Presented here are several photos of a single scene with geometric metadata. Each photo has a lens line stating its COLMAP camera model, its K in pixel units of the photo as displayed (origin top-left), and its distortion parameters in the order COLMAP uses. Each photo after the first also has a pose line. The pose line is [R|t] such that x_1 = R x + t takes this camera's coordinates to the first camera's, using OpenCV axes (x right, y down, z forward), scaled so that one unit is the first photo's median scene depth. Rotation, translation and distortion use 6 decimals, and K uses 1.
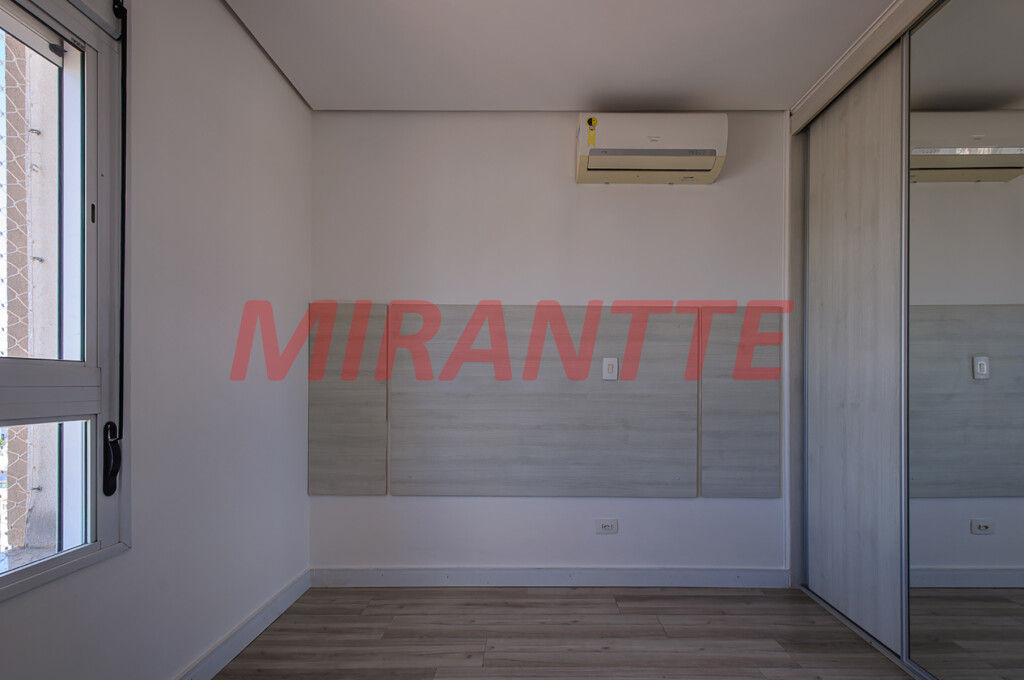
lens RADIAL K [[457.5, 0, 536.0], [0, 457.5, 374.7], [0, 0, 1]] dist [0.009644, -0.002178]
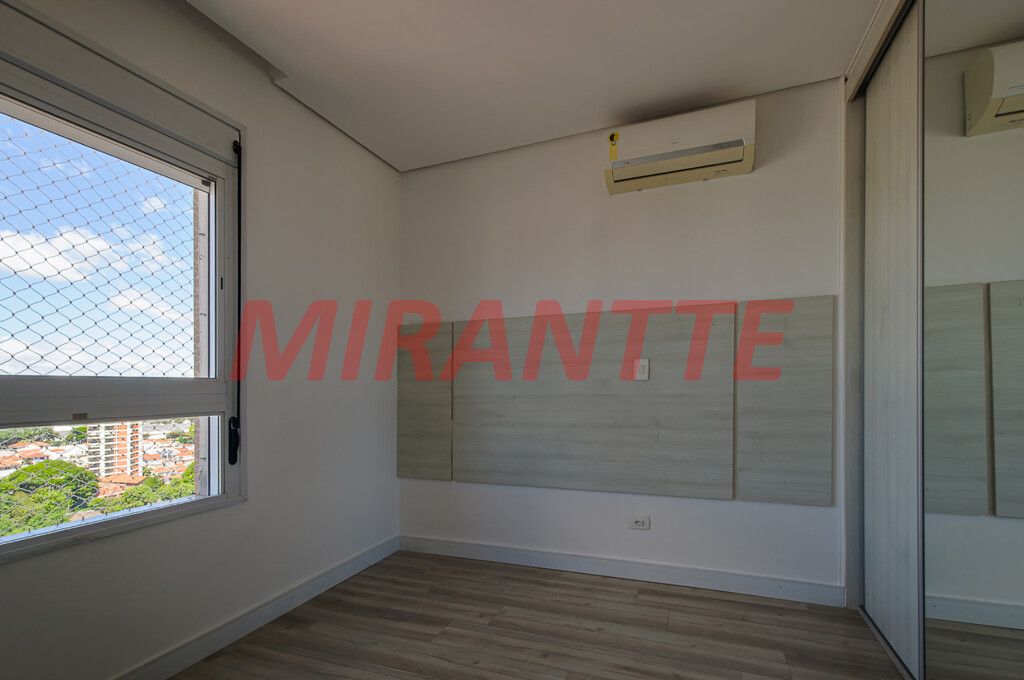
lens RADIAL K [[457.5, 0, 542.1], [0, 457.5, 373.2], [0, 0, 1]] dist [0.009644, -0.002178]
pose [[0.938294, -0.029249, -0.344598, 0.322659], [0.026341, 0.999567, -0.013118, 0.002898], [0.344833, 0.003231, 0.938659, -0.049656]]
